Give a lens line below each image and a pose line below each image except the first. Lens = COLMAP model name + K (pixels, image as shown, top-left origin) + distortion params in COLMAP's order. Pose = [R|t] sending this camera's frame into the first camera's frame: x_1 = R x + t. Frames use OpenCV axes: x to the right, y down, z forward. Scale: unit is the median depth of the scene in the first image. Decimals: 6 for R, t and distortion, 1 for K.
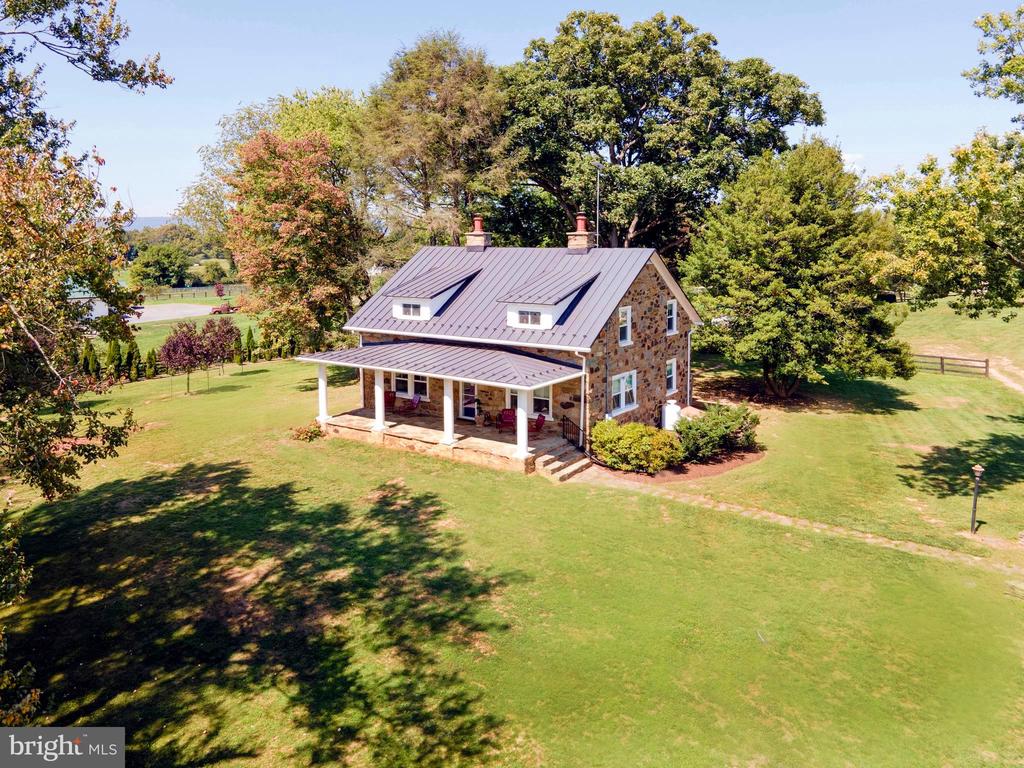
lens RADIAL K [[679.9, 0, 512.0], [0, 679.9, 384.0], [0, 0, 1]] dist [-0.031024, 0.000795]
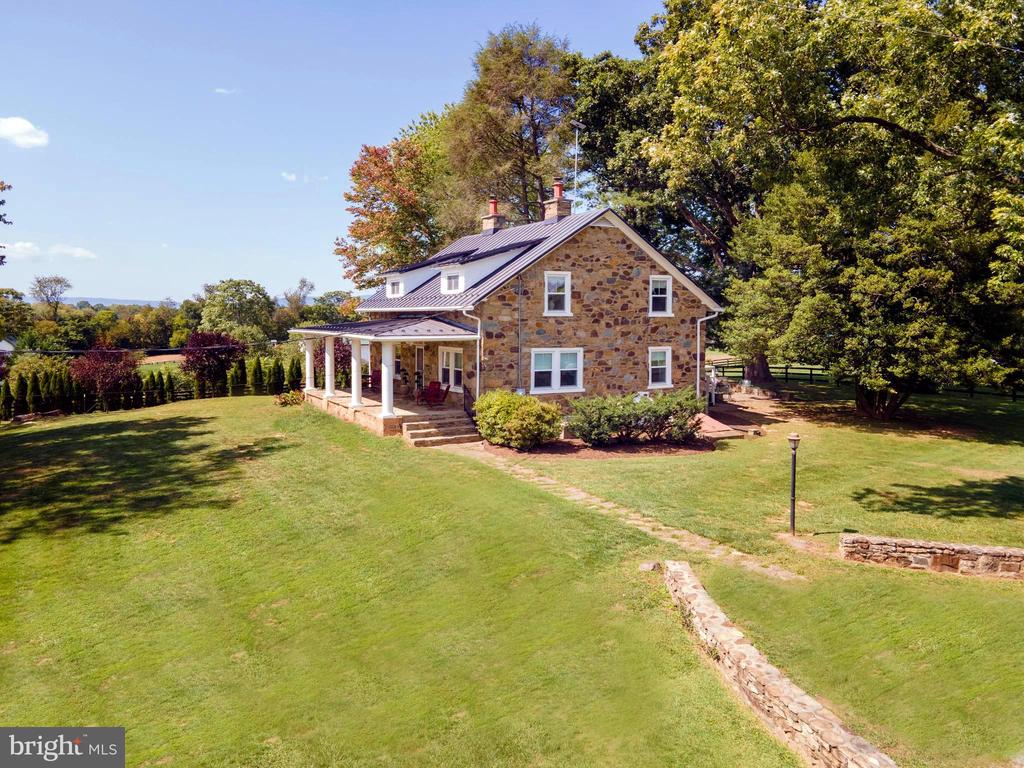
lens RADIAL K [[716.2, 0, 512.0], [0, 716.2, 384.0], [0, 0, 1]] dist [-0.003349, -0.000253]
pose [[0.912497, 0.050418, -0.405965, 0.455946], [-0.086383, 0.993747, -0.070748, 0.093451], [0.399859, 0.099626, 0.911146, 0.135256]]
